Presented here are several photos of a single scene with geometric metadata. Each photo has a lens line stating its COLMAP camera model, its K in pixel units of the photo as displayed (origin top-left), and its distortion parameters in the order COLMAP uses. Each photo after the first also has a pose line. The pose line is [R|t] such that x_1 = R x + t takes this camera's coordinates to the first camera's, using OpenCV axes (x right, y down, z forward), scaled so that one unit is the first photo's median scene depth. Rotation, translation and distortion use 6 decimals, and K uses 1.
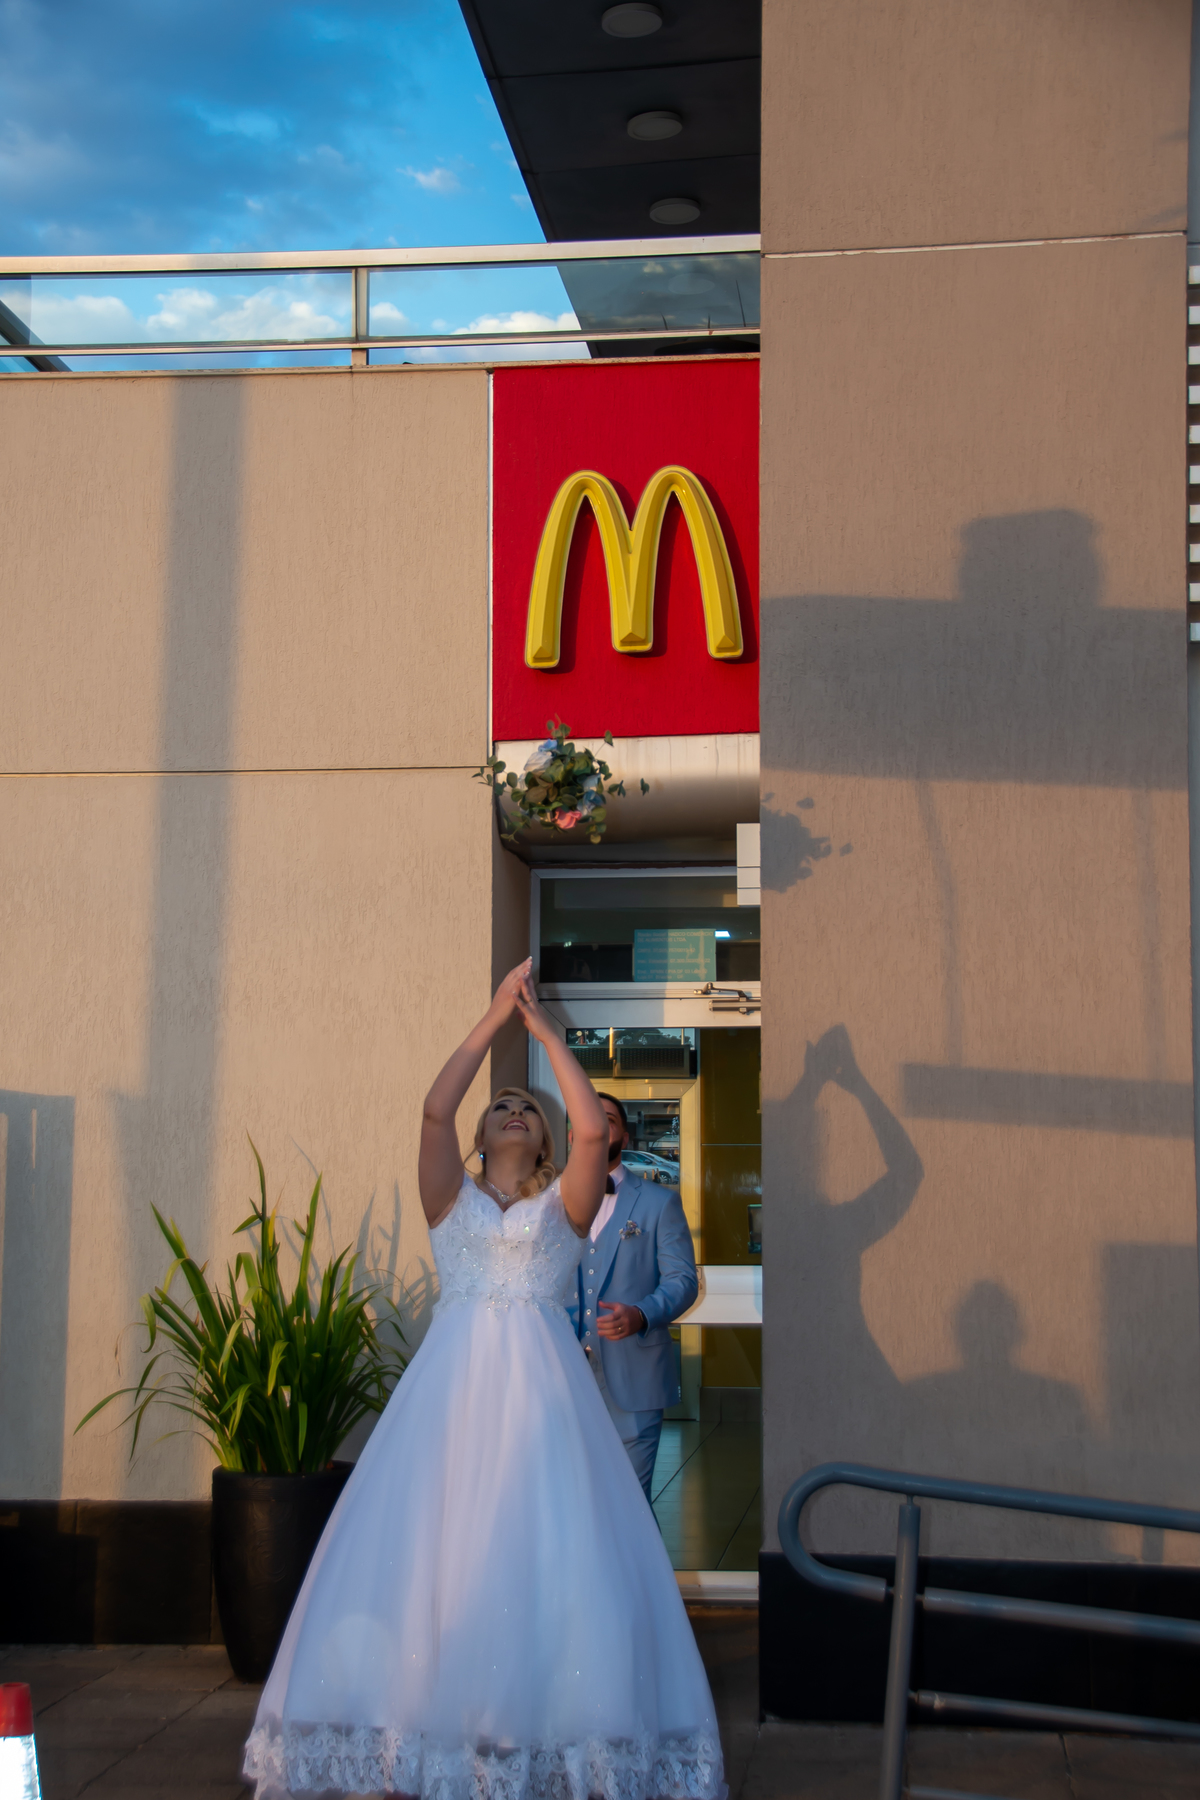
lens RADIAL K [[2913.2, 0, 559.3], [0, 2913.2, 948.8], [0, 0, 1]] dist [0.265604, 0.000000]
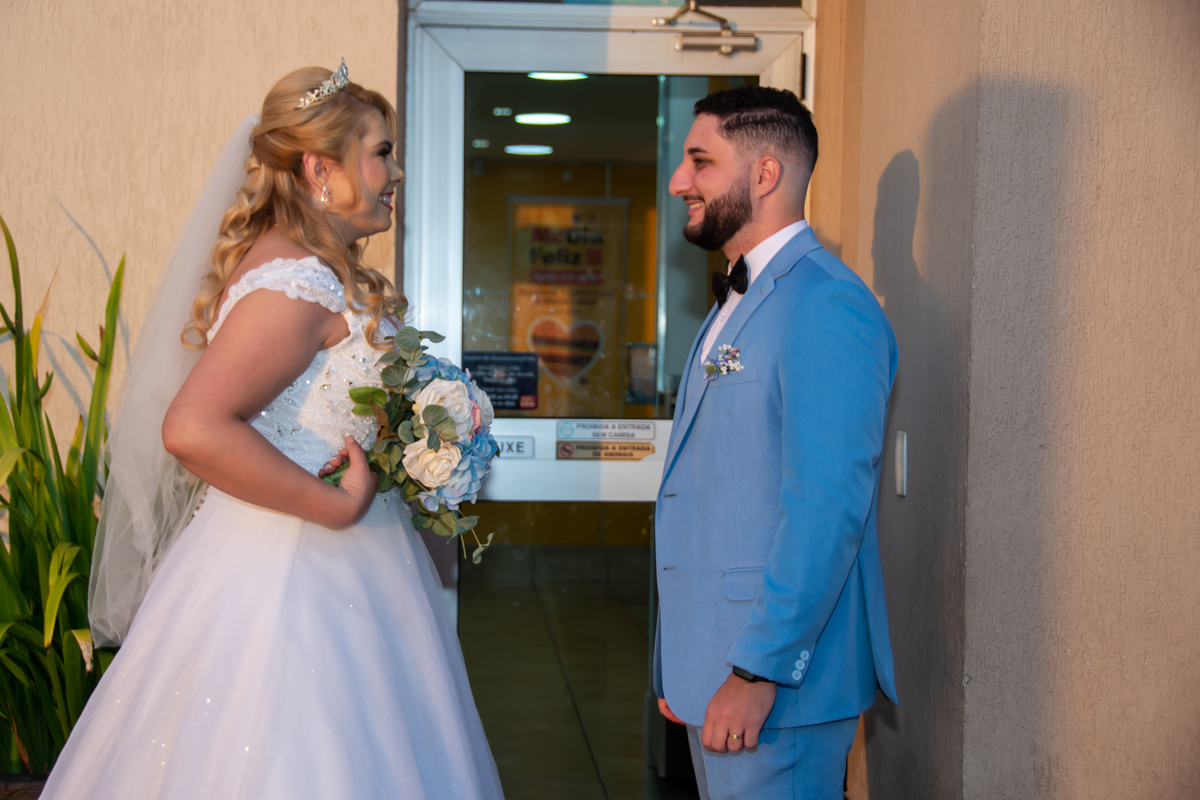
lens RADIAL K [[2222.5, 0, 574.8], [0, 2222.5, 438.0], [0, 0, 1]] dist [0.388283, 0.000000]
pose [[0.984358, 0.009197, 0.175938, -0.069407], [-0.030279, 0.992609, 0.117521, 0.054723], [-0.173557, -0.121010, 0.977361, 0.515966]]
